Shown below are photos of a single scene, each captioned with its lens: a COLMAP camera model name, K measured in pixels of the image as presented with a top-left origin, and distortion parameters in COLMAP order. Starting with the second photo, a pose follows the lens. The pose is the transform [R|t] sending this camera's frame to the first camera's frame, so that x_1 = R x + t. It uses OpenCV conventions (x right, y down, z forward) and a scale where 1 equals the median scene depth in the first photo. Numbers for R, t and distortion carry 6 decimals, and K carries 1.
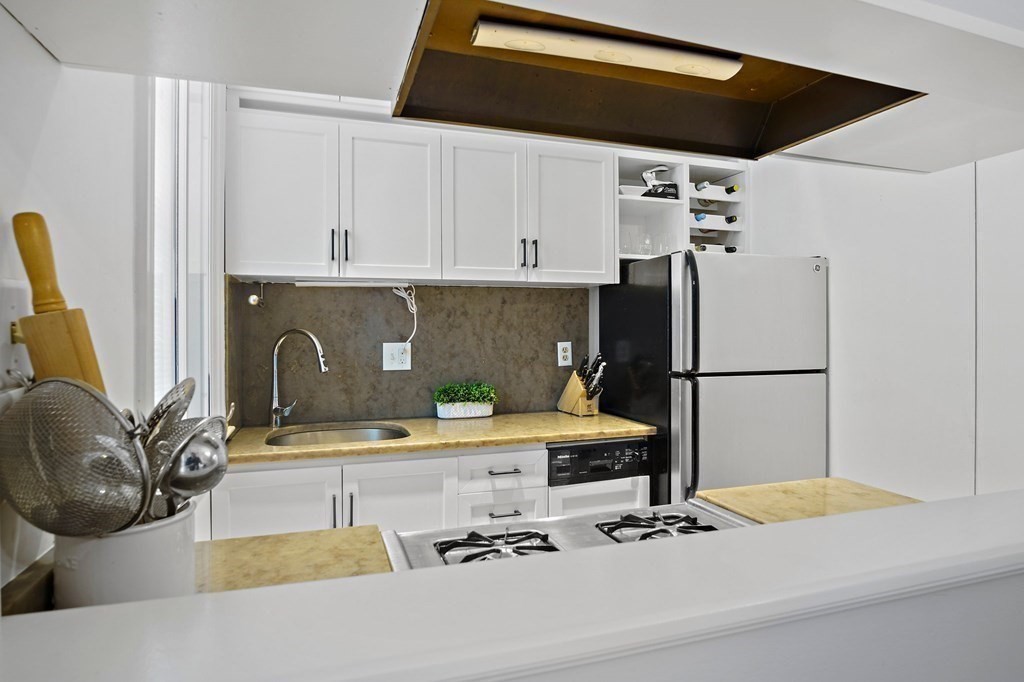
lens RADIAL K [[551.3, 0, 498.1], [0, 551.3, 332.9], [0, 0, 1]] dist [-0.033723, 0.008726]
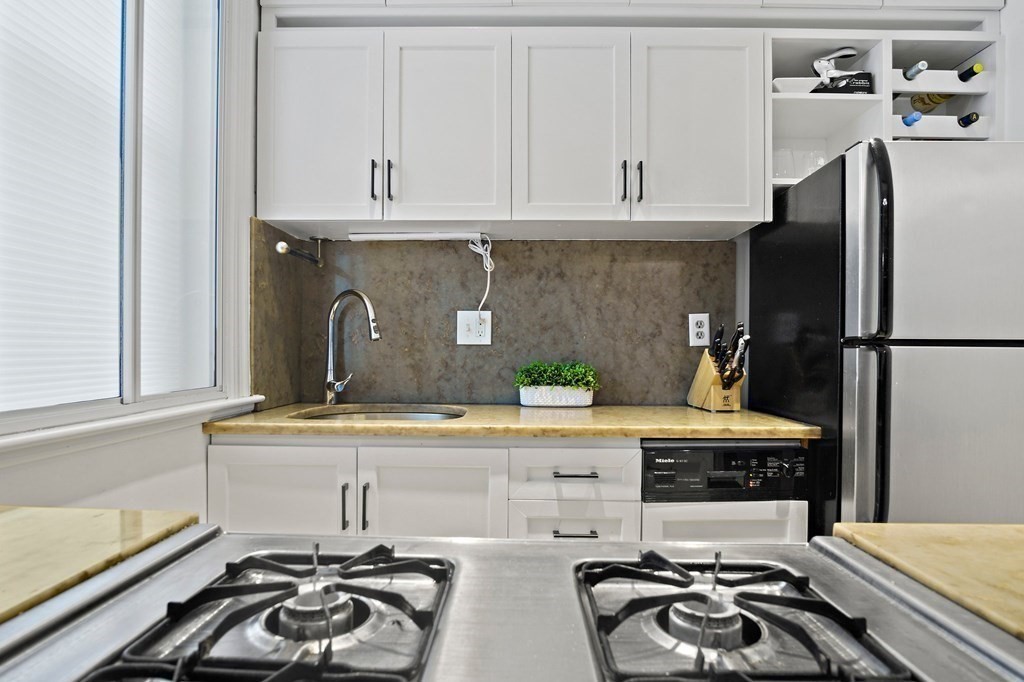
lens RADIAL K [[551.3, 0, 514.9], [0, 551.3, 355.1], [0, 0, 1]] dist [-0.033723, 0.008726]
pose [[0.948269, 0.013155, -0.317197, 0.138877], [-0.010622, 0.999896, 0.009711, 0.078100], [0.317292, -0.005839, 0.948310, 0.255050]]
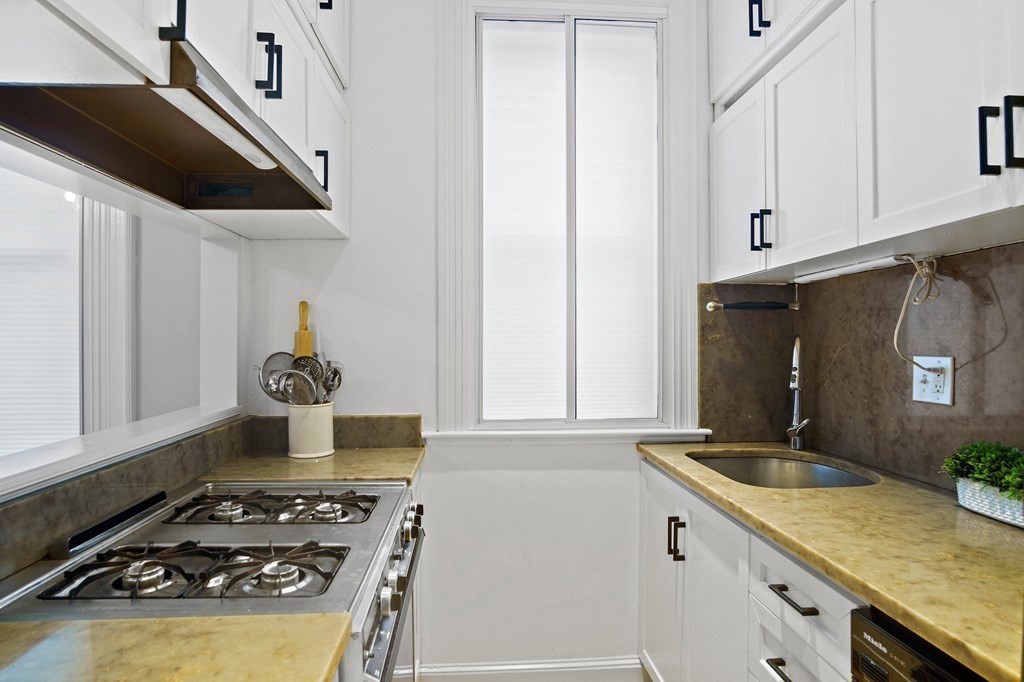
lens RADIAL K [[551.3, 0, 522.8], [0, 551.3, 348.1], [0, 0, 1]] dist [-0.033723, 0.008726]
pose [[-0.228053, 0.014781, -0.973536, 0.500424], [-0.000684, 0.999882, 0.015342, 0.000385], [0.973648, 0.004165, -0.228016, 0.737008]]
